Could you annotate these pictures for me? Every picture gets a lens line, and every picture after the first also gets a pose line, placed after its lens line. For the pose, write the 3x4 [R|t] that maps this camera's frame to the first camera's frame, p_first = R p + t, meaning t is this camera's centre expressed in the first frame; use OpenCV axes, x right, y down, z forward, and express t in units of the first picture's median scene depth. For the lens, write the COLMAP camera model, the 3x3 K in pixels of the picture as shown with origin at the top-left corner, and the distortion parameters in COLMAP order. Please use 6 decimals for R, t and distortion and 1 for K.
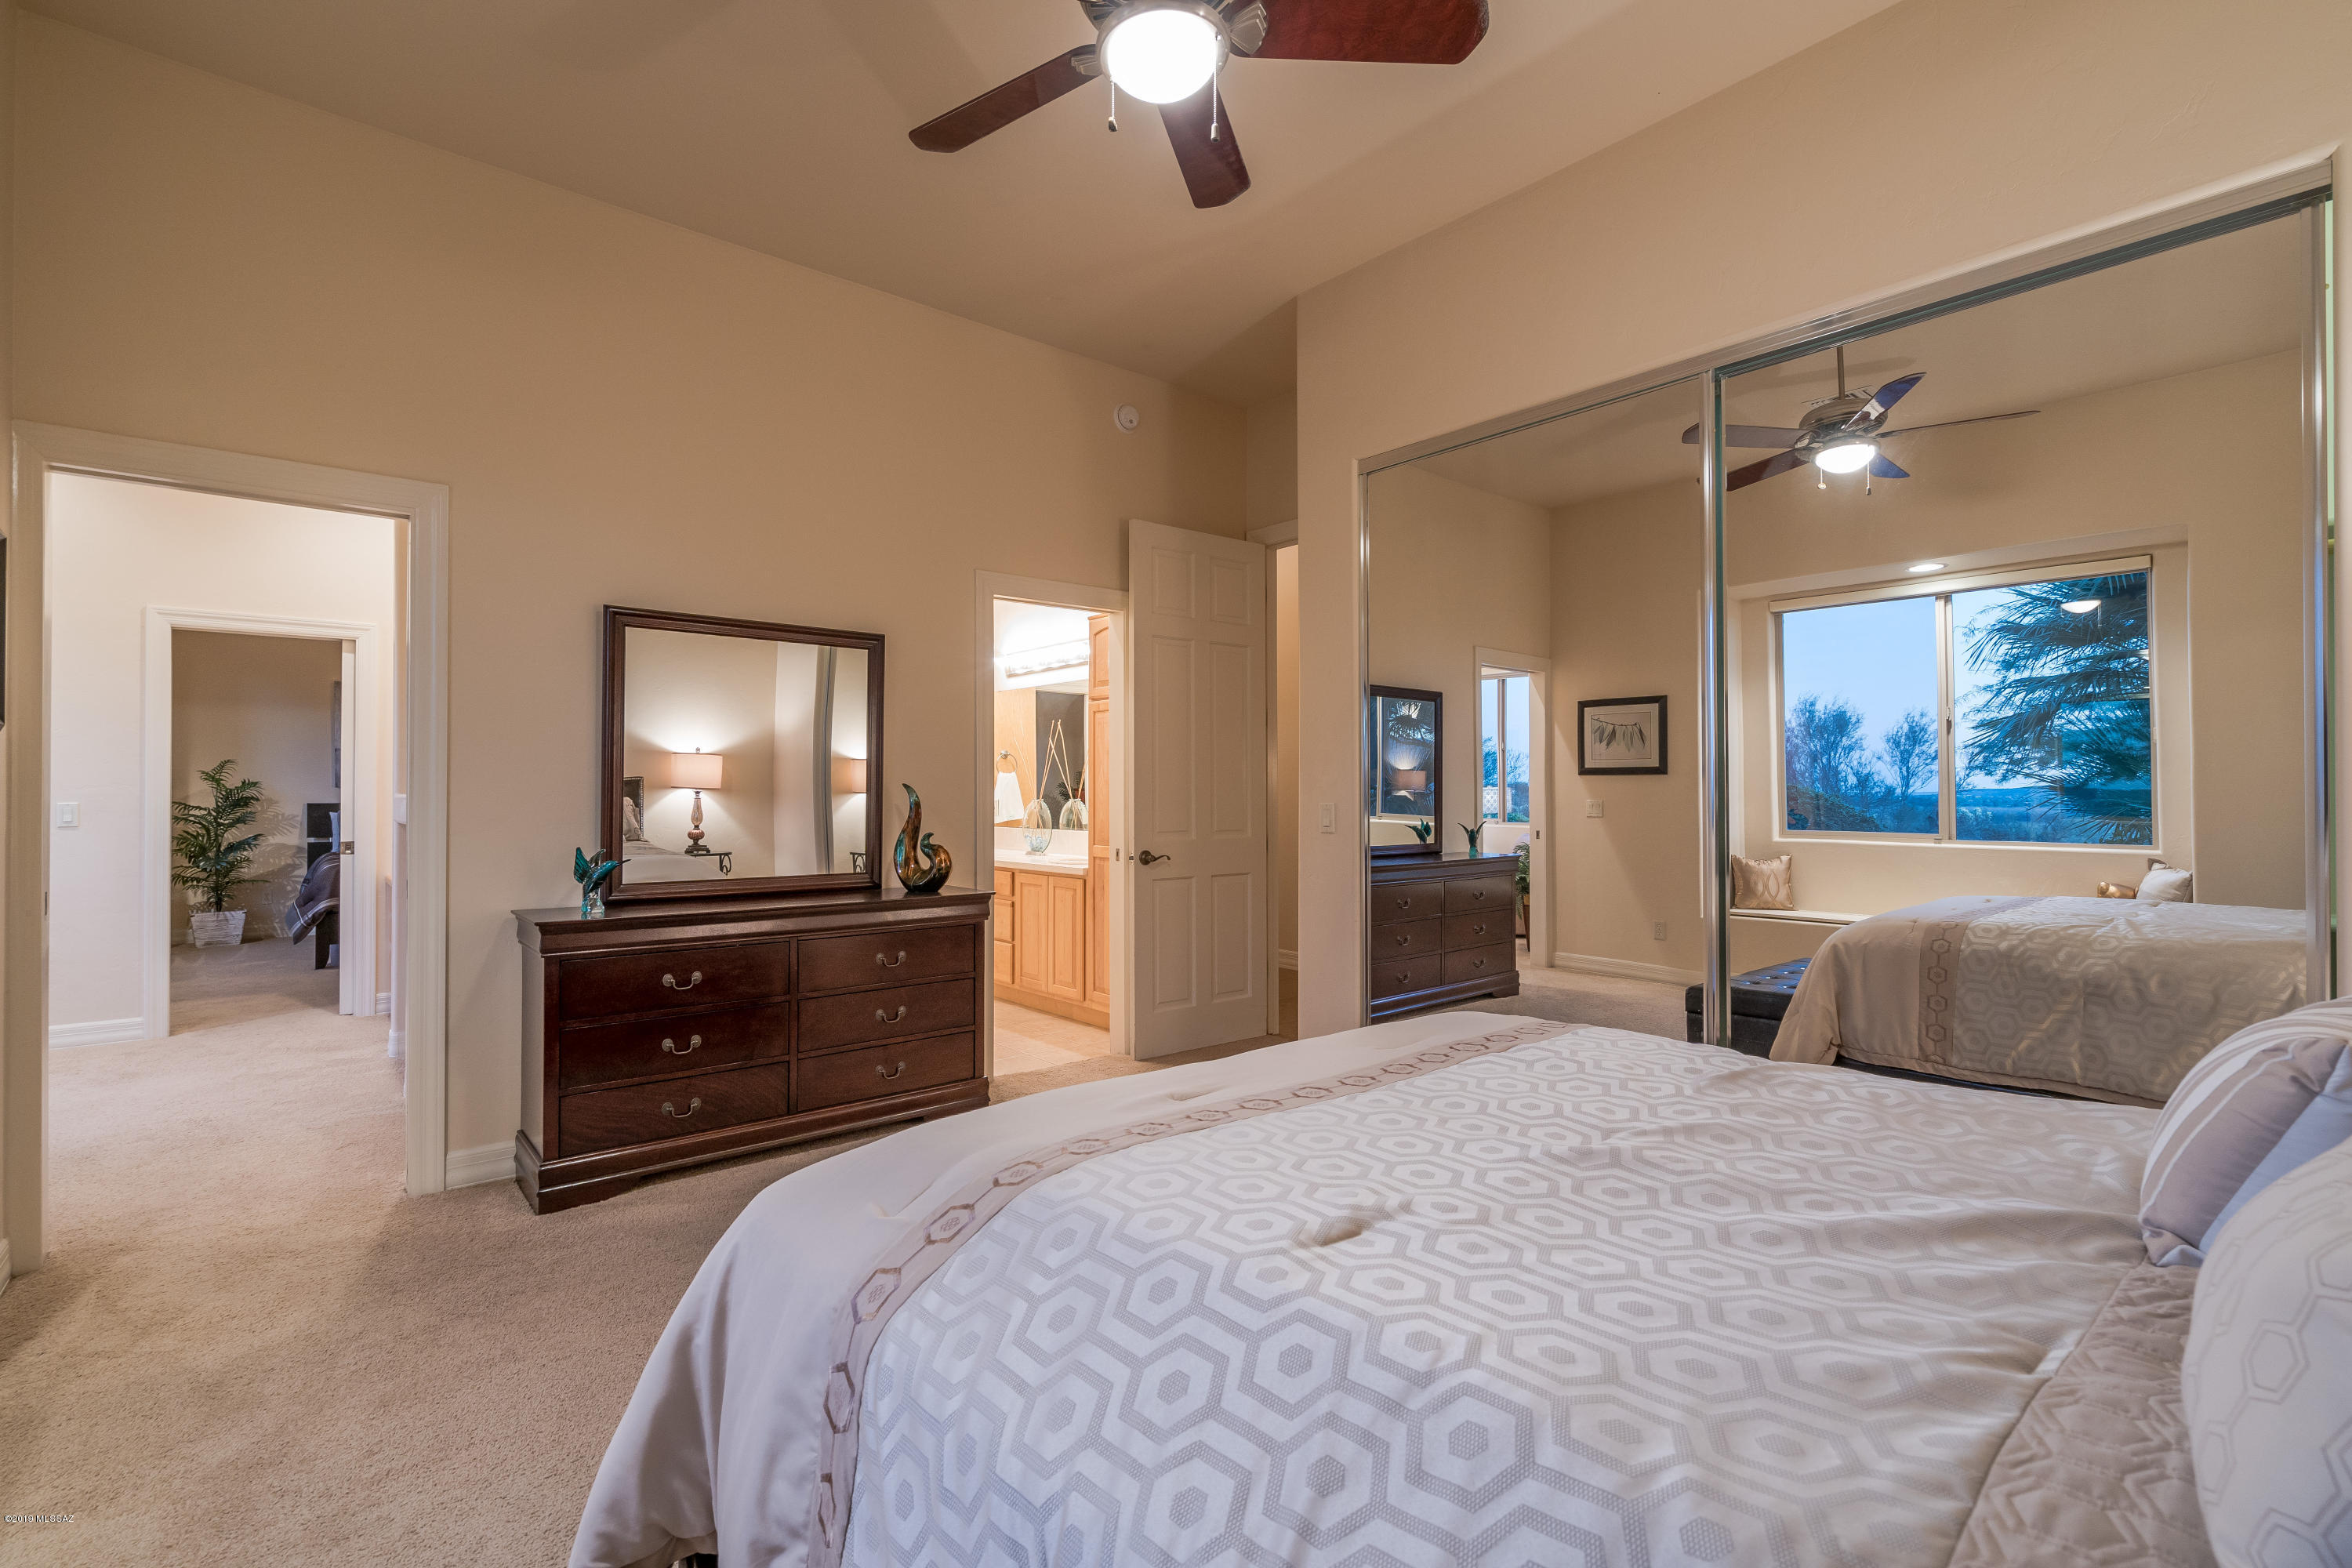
lens RADIAL K [[1056.4, 0, 1172.4], [0, 1056.4, 782.7], [0, 0, 1]] dist [-0.008169, 0.002465]
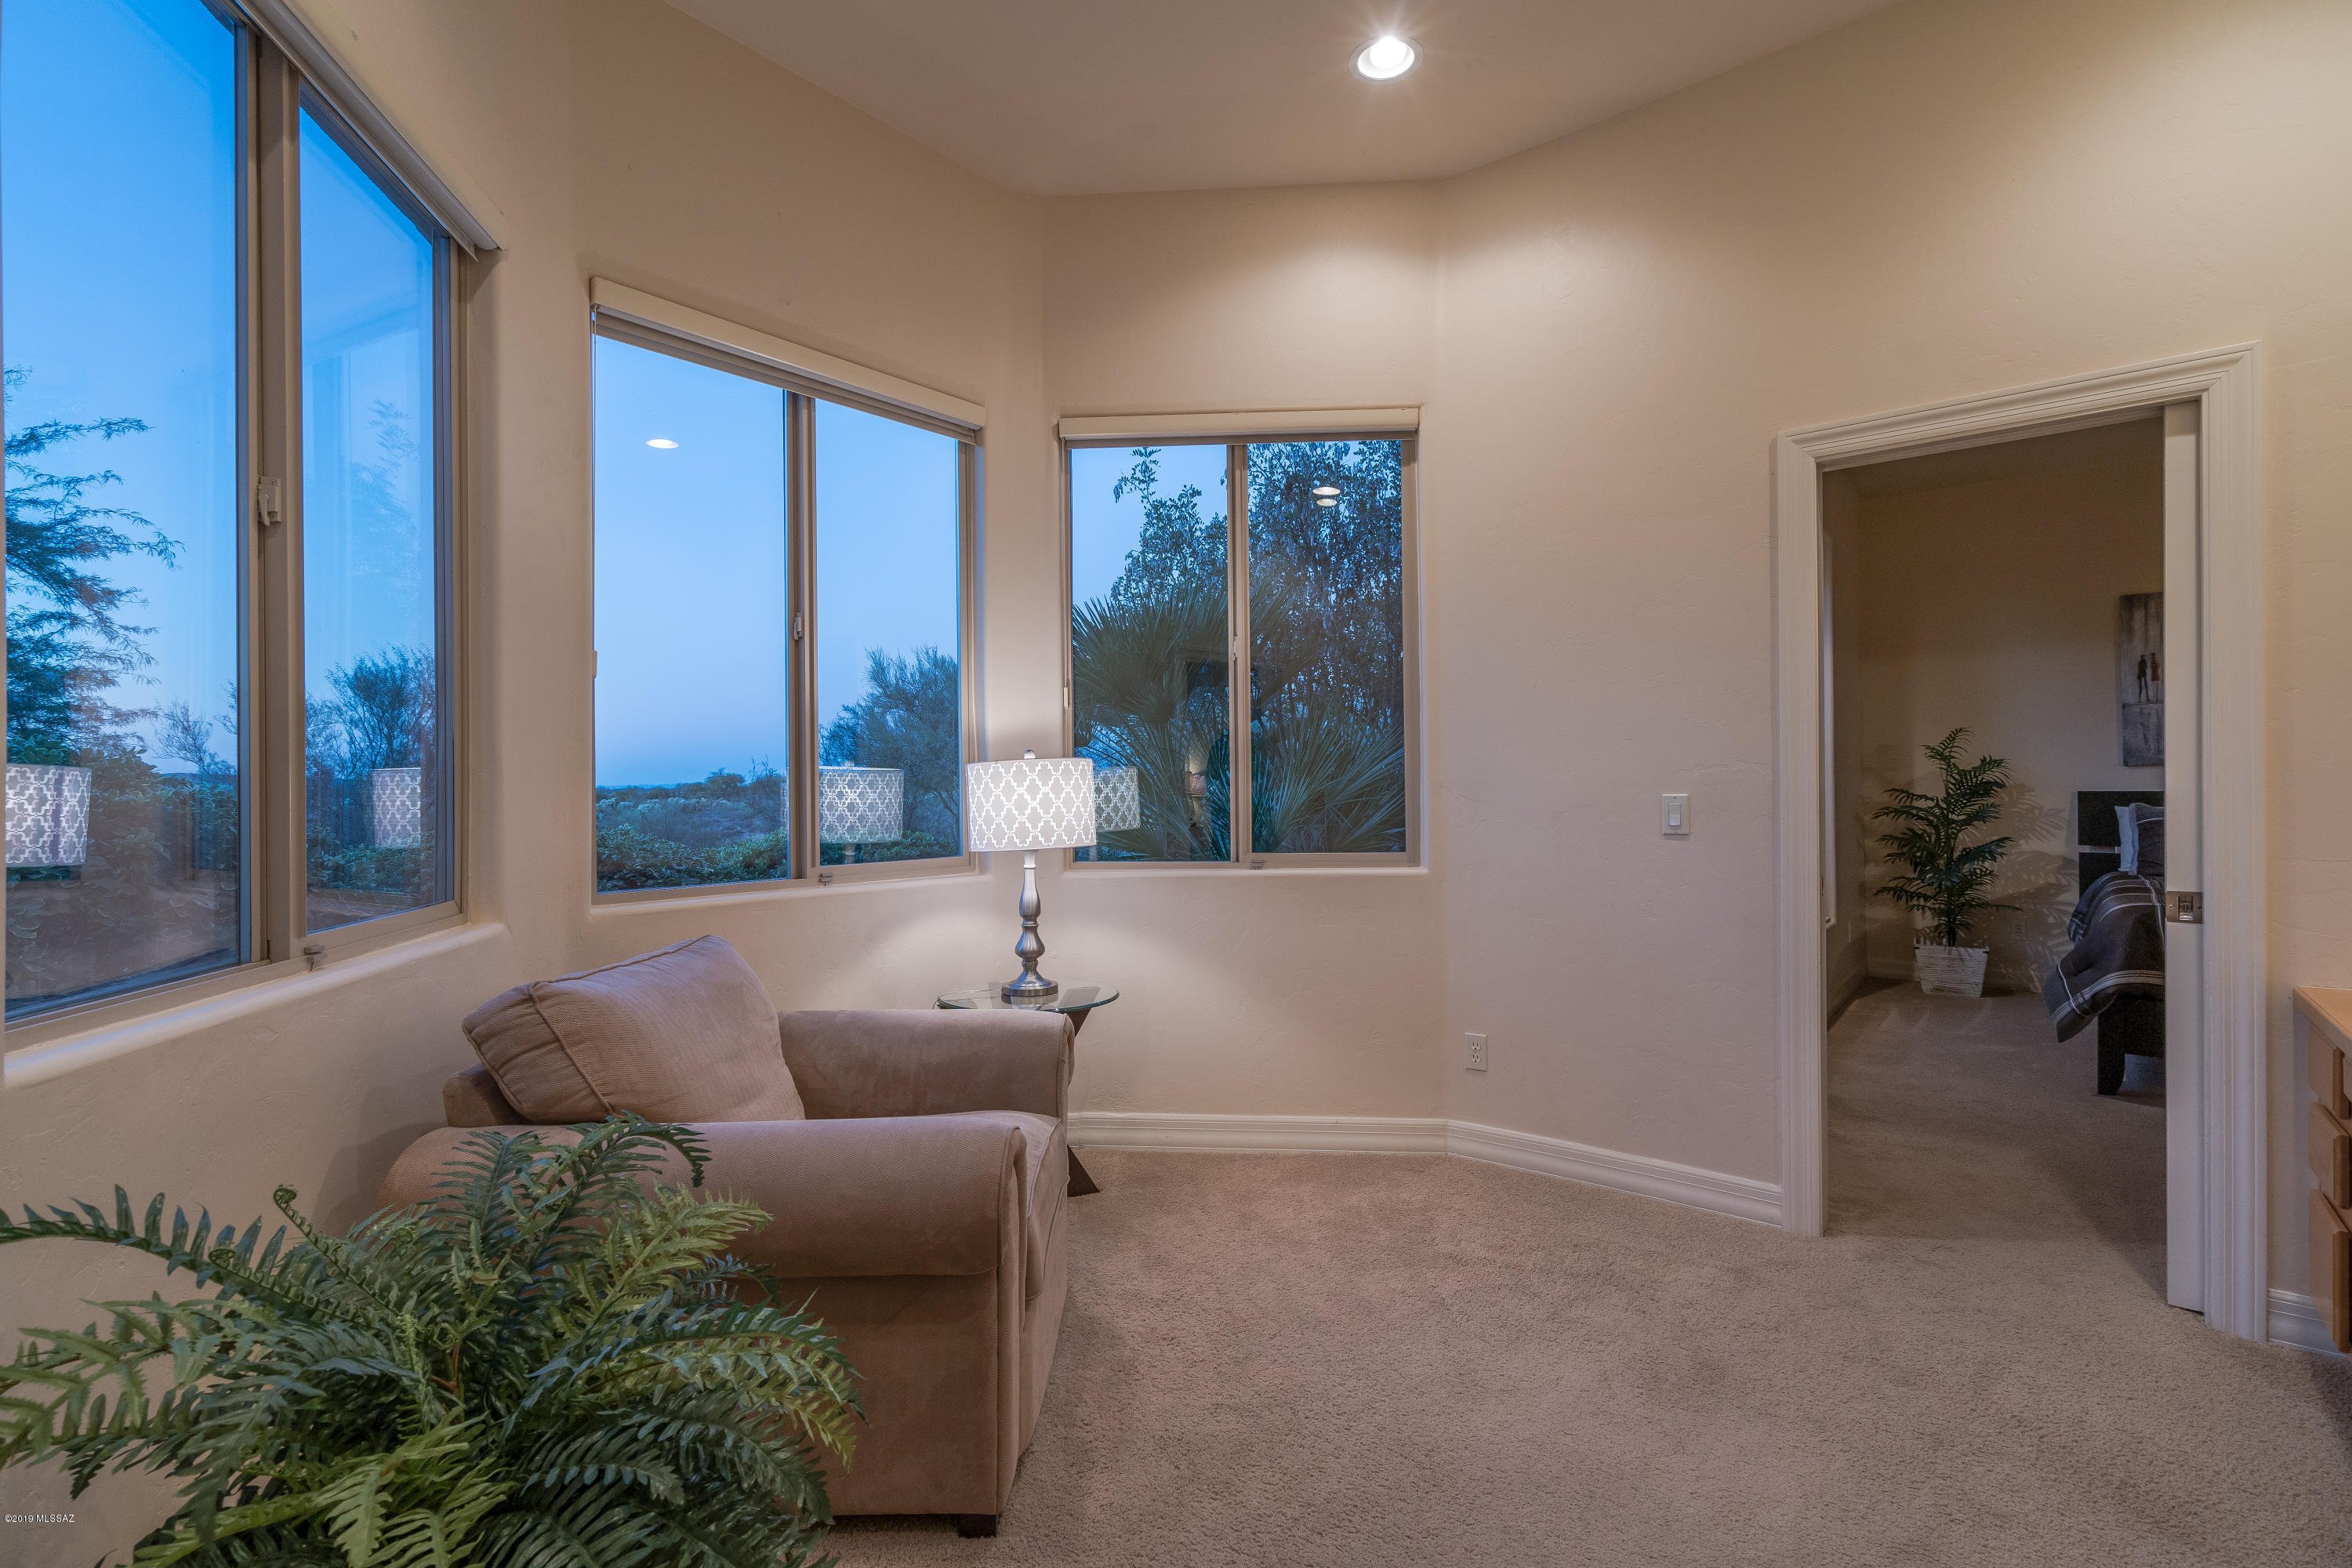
lens RADIAL K [[1066.9, 0, 1173.8], [0, 1066.9, 790.6], [0, 0, 1]] dist [-0.002073, 0.000459]
pose [[0.180021, 0.004088, -0.983654, -0.303773], [0.019599, 0.999778, 0.007742, 0.003706], [0.983468, -0.020672, 0.179900, 0.366185]]
